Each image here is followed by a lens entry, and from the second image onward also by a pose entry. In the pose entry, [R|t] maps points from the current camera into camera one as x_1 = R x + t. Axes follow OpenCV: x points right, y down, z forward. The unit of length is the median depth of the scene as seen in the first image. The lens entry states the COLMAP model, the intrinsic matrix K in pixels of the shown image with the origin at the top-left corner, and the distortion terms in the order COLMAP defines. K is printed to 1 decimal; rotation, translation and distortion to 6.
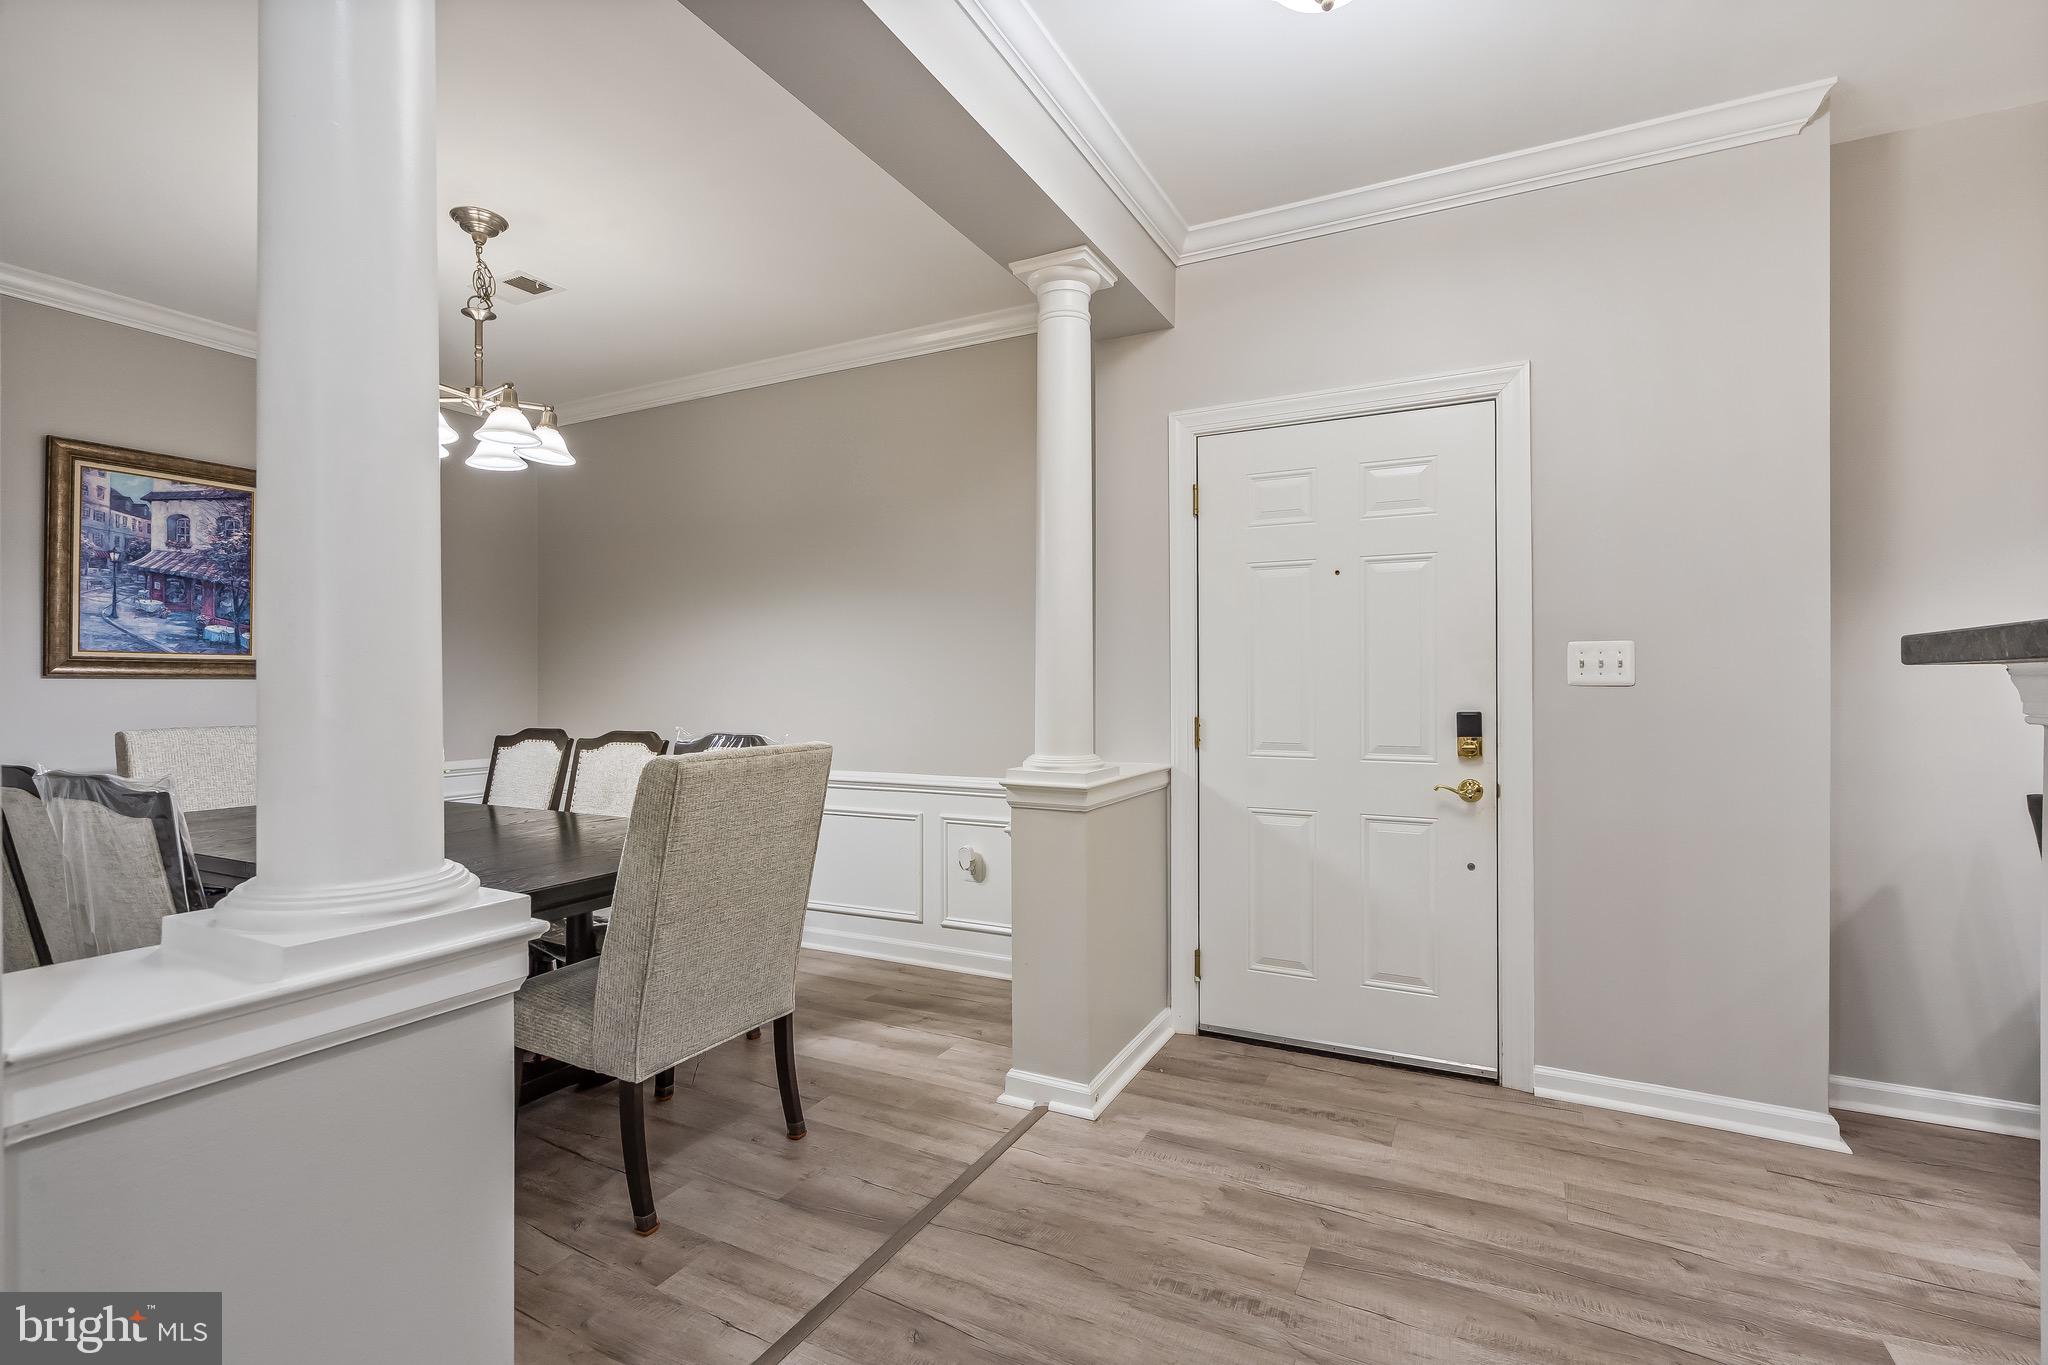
lens RADIAL K [[937.9, 0, 1023.7], [0, 937.9, 675.7], [0, 0, 1]] dist [-0.001332, 0.000533]
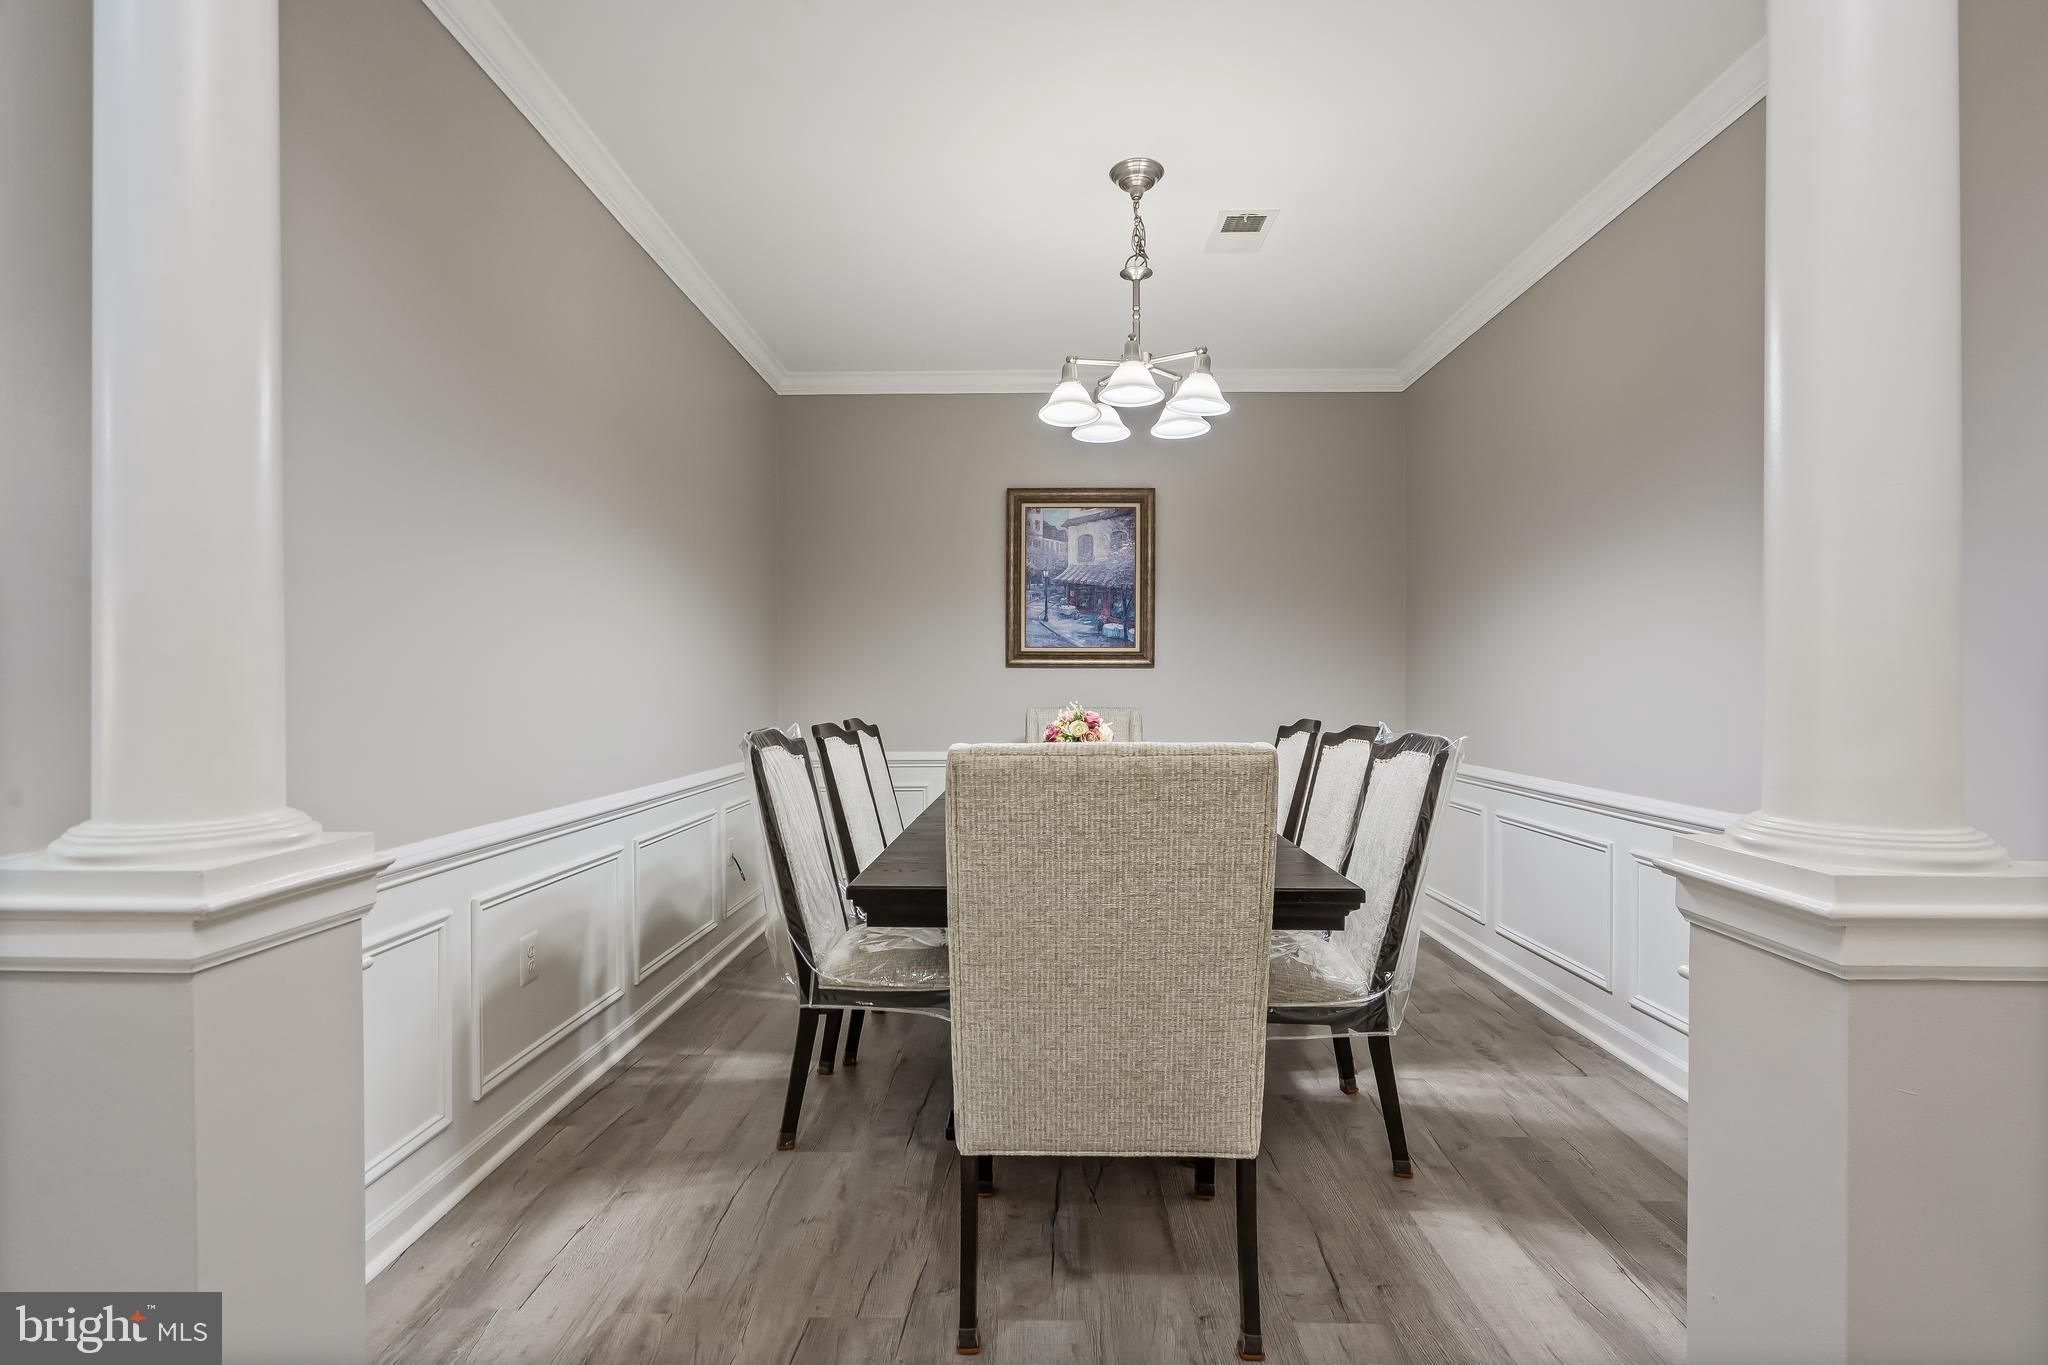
lens RADIAL K [[944.0, 0, 1025.8], [0, 944.0, 687.0], [0, 0, 1]] dist [0.000008, 0.000104]
pose [[0.443969, 0.005726, -0.896024, 0.185357], [0.003829, 0.999958, 0.008288, 0.018419], [0.896034, -0.007110, 0.443928, 0.396564]]
